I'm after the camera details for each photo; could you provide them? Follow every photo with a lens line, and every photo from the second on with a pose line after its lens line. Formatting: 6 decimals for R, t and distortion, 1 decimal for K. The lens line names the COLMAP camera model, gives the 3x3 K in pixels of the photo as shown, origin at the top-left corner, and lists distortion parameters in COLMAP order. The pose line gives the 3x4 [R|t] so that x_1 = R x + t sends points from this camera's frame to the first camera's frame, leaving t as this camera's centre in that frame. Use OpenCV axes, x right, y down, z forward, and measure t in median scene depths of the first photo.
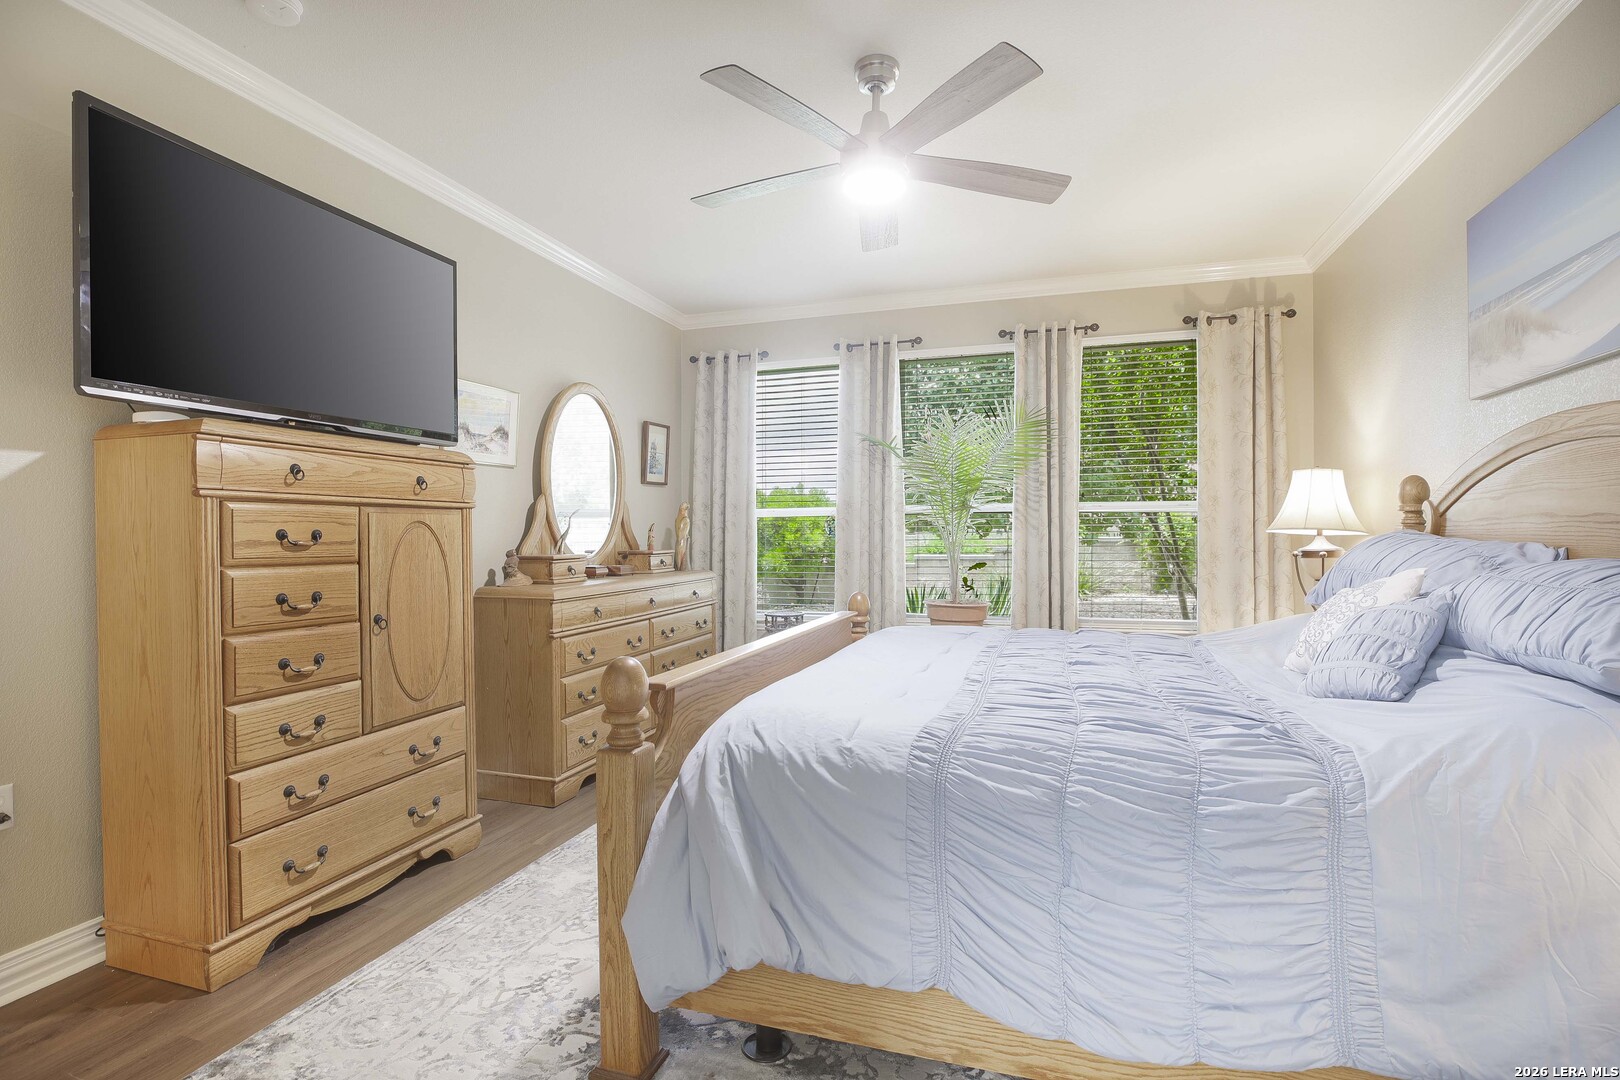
lens RADIAL K [[741.2, 0, 810.0], [0, 741.2, 540.0], [0, 0, 1]] dist [-0.044561, 0.012499]
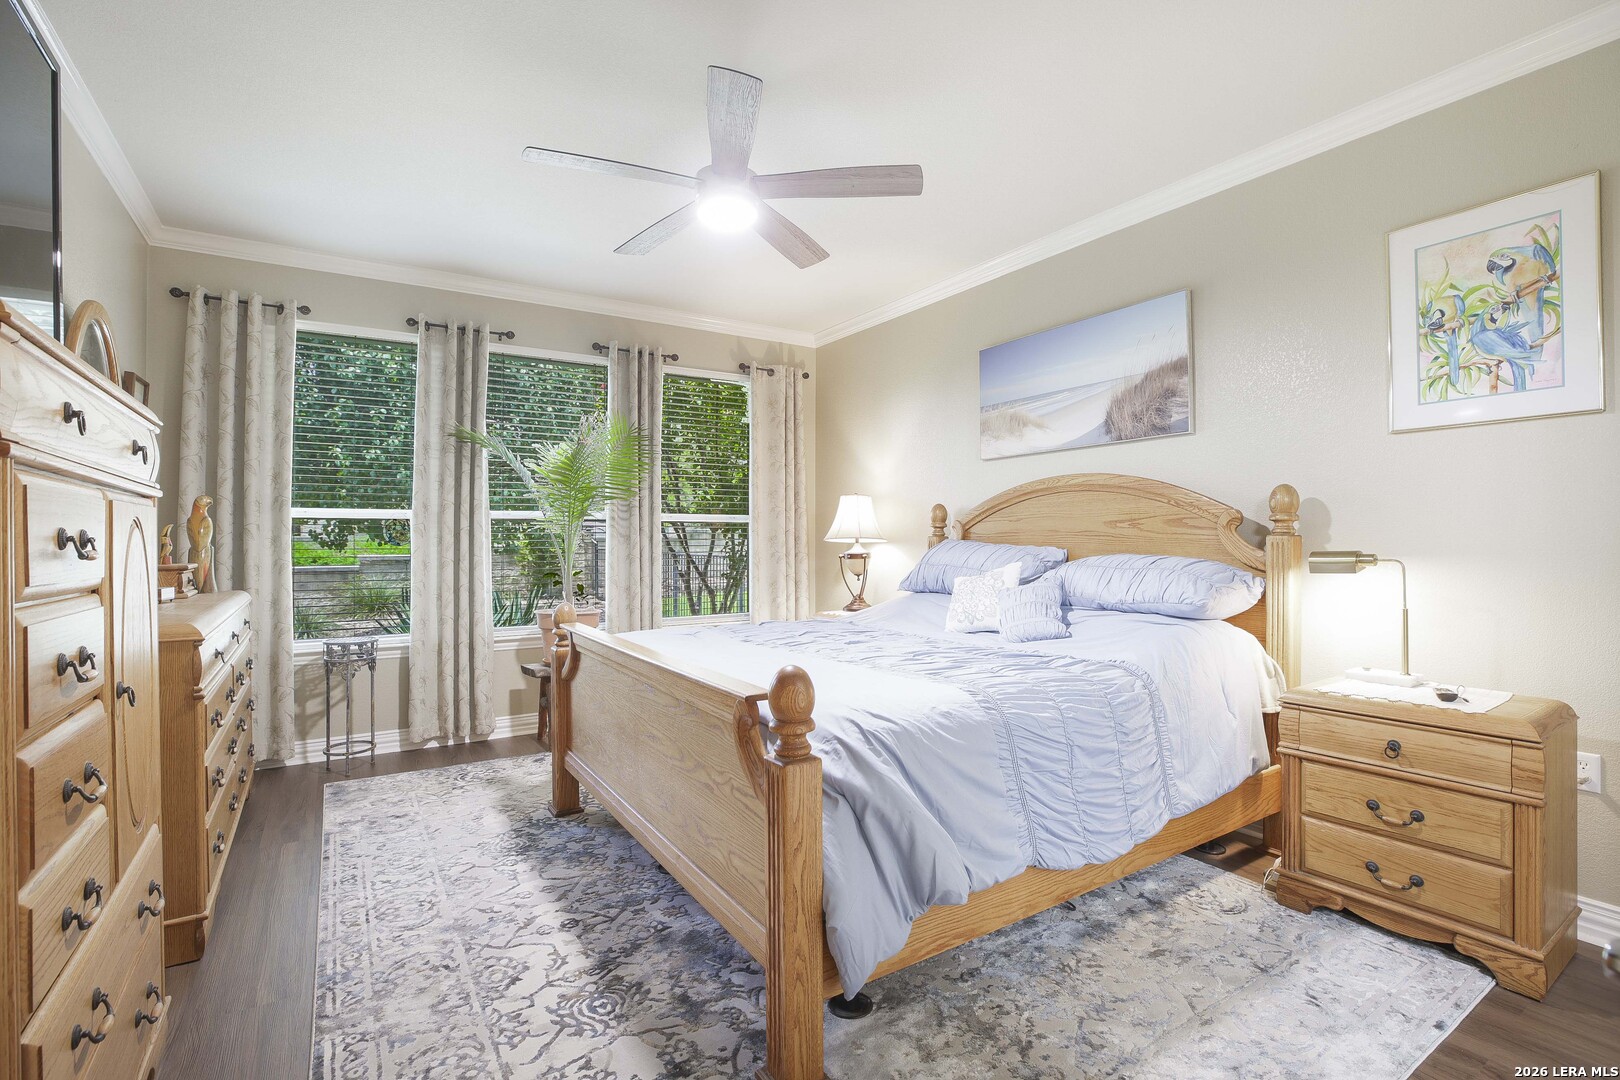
lens RADIAL K [[741.2, 0, 810.0], [0, 741.2, 540.0], [0, 0, 1]] dist [-0.044561, 0.012499]
pose [[0.644299, 0.002641, 0.764769, -0.363008], [0.005754, 0.999949, -0.008300, -0.000159], [-0.764752, 0.009748, 0.644251, 0.124455]]
